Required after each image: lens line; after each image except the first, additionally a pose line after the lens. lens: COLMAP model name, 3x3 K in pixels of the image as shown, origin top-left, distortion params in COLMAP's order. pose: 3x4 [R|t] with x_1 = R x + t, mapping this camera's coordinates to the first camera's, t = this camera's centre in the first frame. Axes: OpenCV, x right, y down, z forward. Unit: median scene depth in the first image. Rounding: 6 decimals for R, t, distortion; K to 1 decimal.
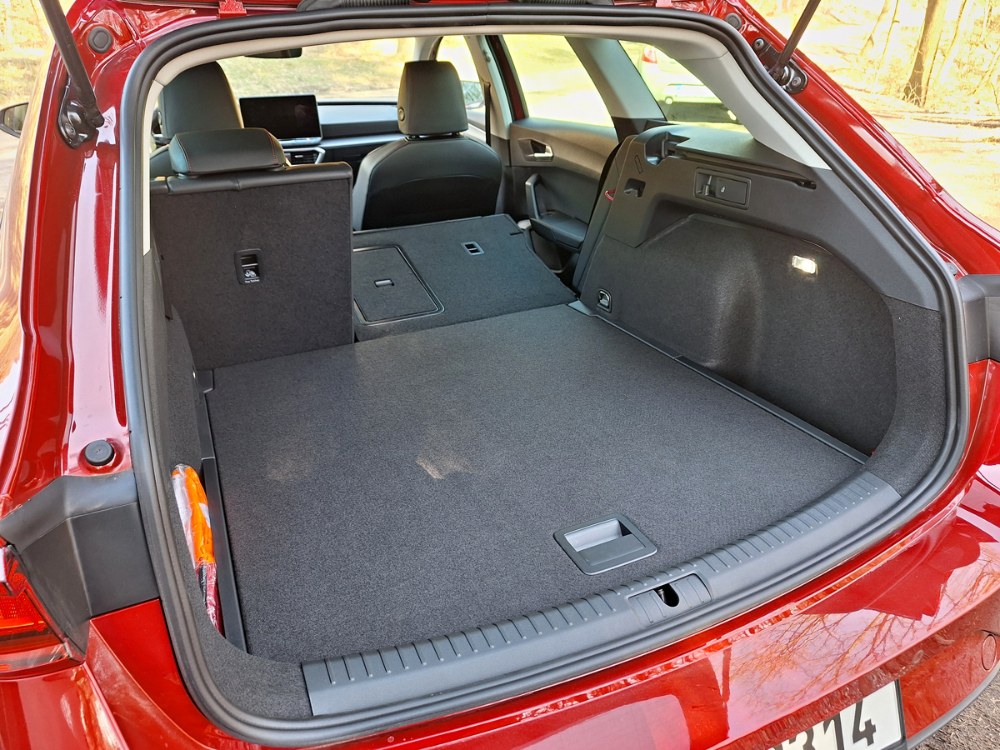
lens RADIAL K [[696.5, 0, 501.9], [0, 696.5, 377.3], [0, 0, 1]] dist [0.048998, -0.050113]
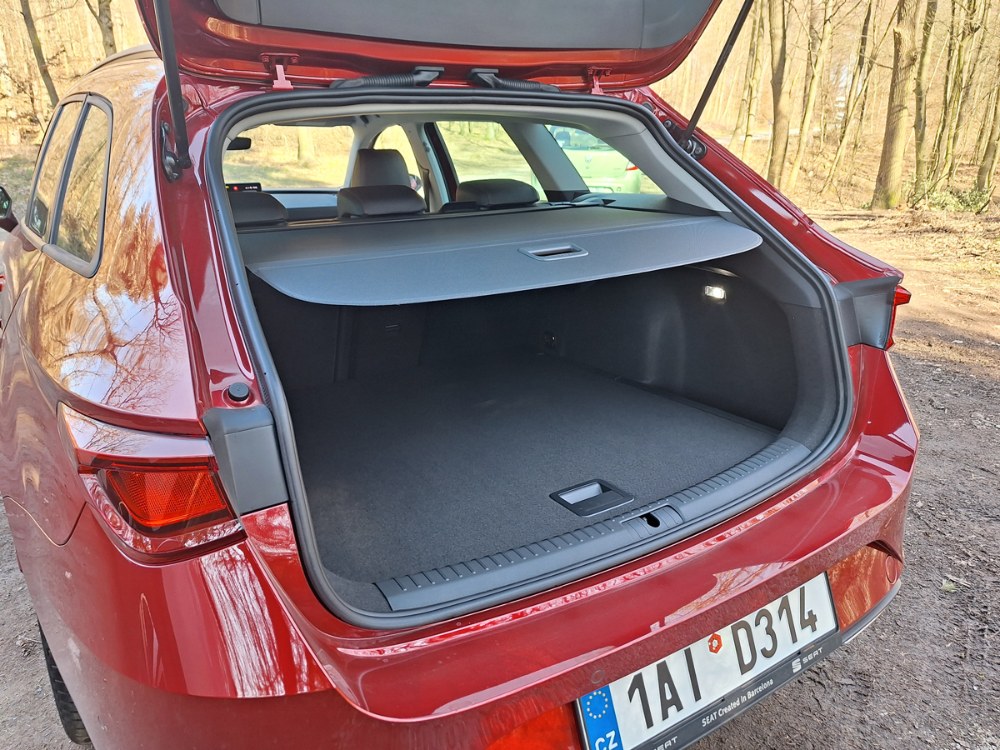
lens RADIAL K [[692.6, 0, 497.2], [0, 692.6, 374.9], [0, 0, 1]] dist [0.097771, -0.127127]
pose [[0.990434, -0.039594, 0.132185, -0.162147], [0.057576, 0.989154, -0.135124, 0.169108], [-0.125402, 0.141442, 0.981972, -0.204345]]
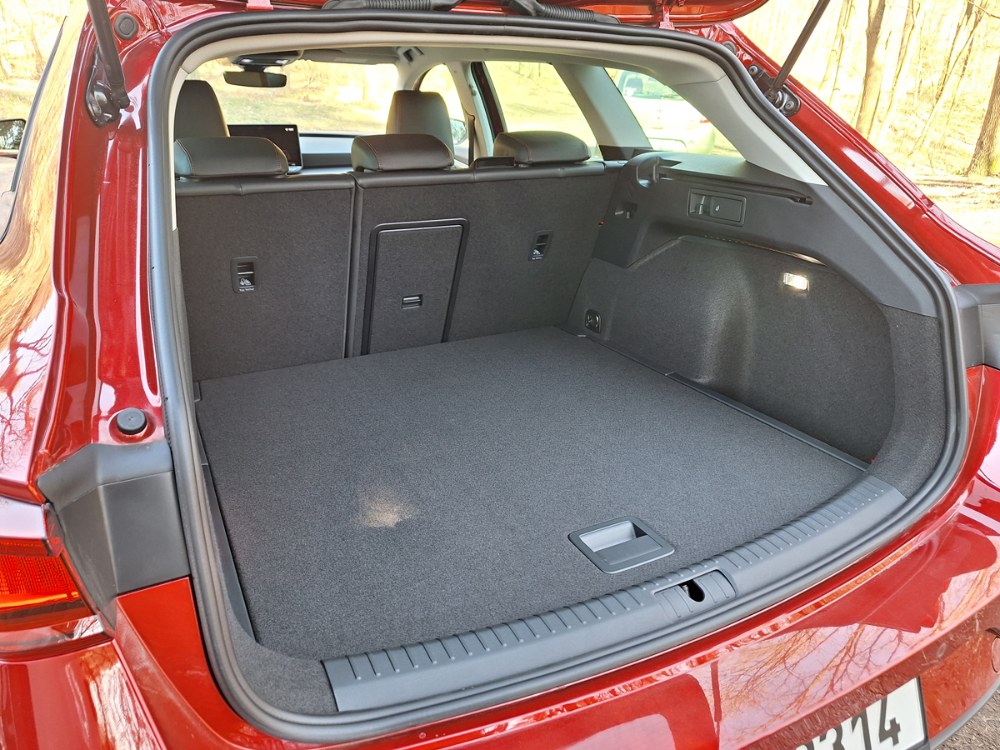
lens RADIAL K [[696.4, 0, 501.5], [0, 696.4, 370.4], [0, 0, 1]] dist [0.044264, -0.040228]
pose [[0.998185, 0.012523, 0.058903, -0.077629], [-0.008148, 0.997229, -0.073940, 0.063544], [-0.059666, 0.073326, 0.995522, 0.009587]]
